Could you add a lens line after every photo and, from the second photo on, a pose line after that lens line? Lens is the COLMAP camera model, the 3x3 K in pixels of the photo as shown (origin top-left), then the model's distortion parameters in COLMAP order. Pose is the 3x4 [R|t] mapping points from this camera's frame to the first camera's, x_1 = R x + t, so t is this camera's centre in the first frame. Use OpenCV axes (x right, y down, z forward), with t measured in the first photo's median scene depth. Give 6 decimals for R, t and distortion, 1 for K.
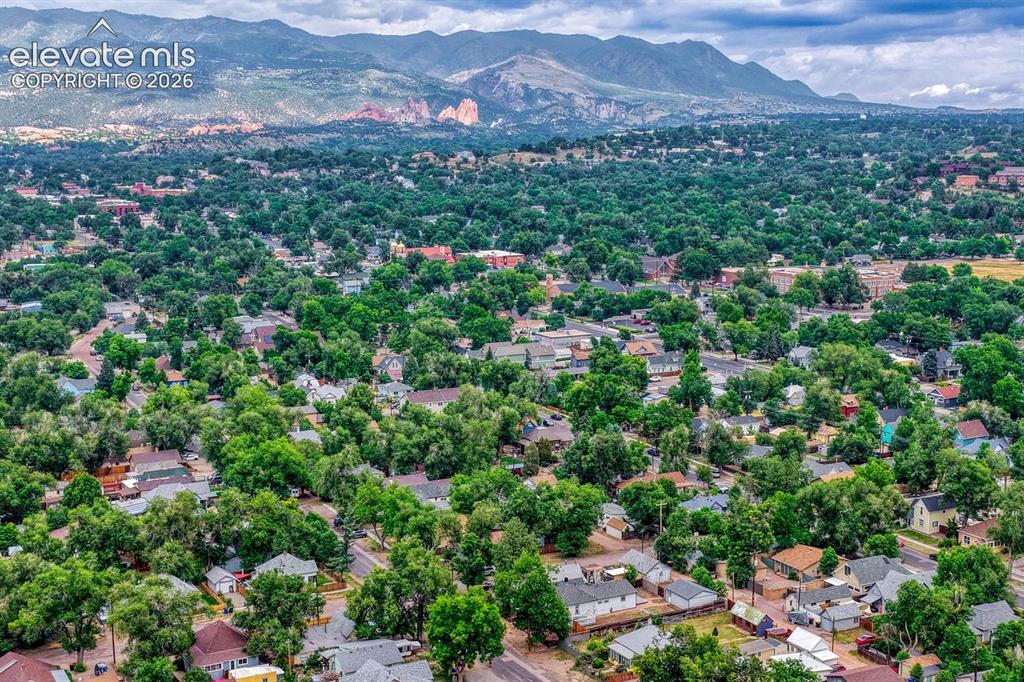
lens RADIAL K [[1446.3, 0, 599.0], [0, 1446.3, 340.9], [0, 0, 1]] dist [0.008473, -0.093542]
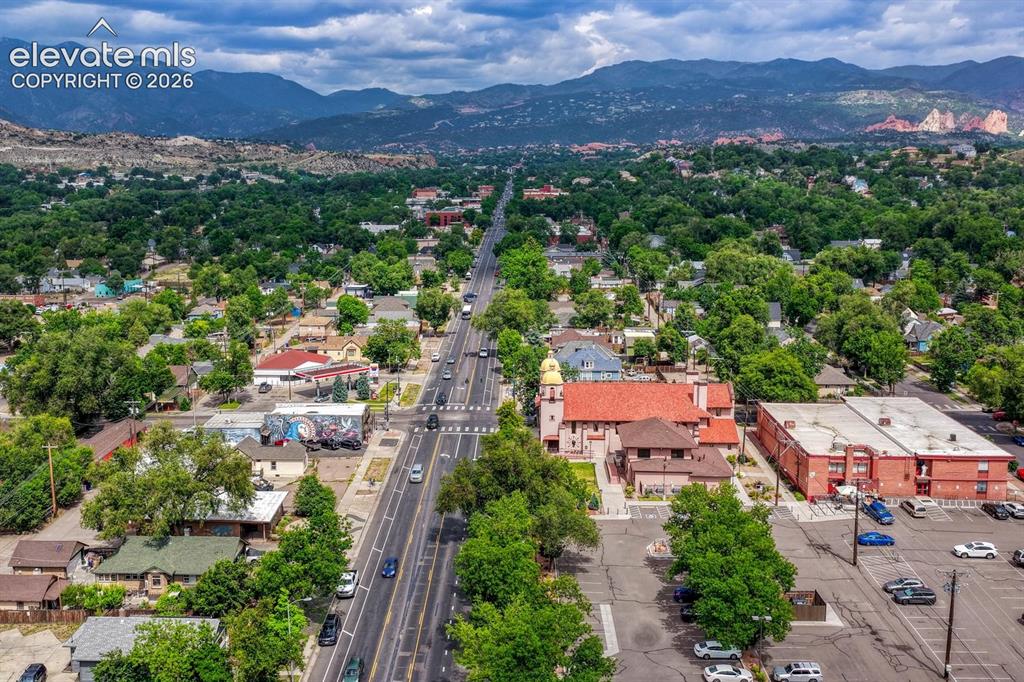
lens RADIAL K [[915.5, 0, 512.0], [0, 915.5, 341.0], [0, 0, 1]] dist [0.007534, 0.010197]
pose [[0.838460, 0.094398, -0.536725, -0.052040], [-0.065511, 0.995200, 0.072695, -0.109039], [0.541011, -0.025790, 0.840620, 1.046870]]
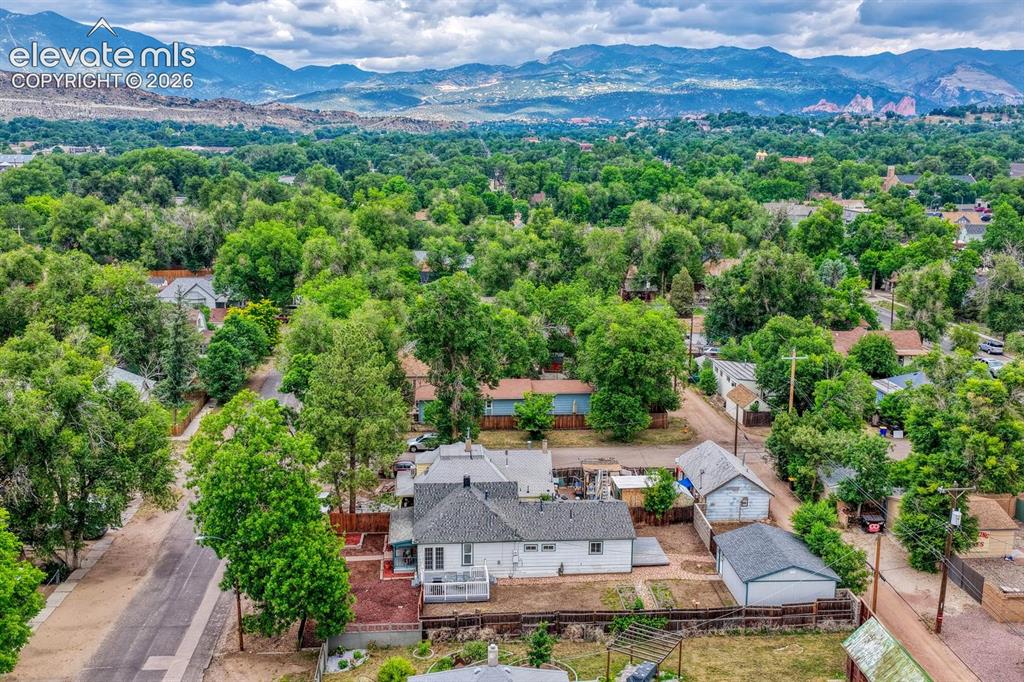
lens RADIAL K [[976.0, 0, 513.4], [0, 976.0, 368.5], [0, 0, 1]] dist [0.004216, -0.004613]
pose [[0.887012, 0.102951, -0.450124, 0.051483], [-0.067034, 0.993211, 0.095069, 0.044803], [0.456855, -0.054153, 0.887891, 0.326902]]
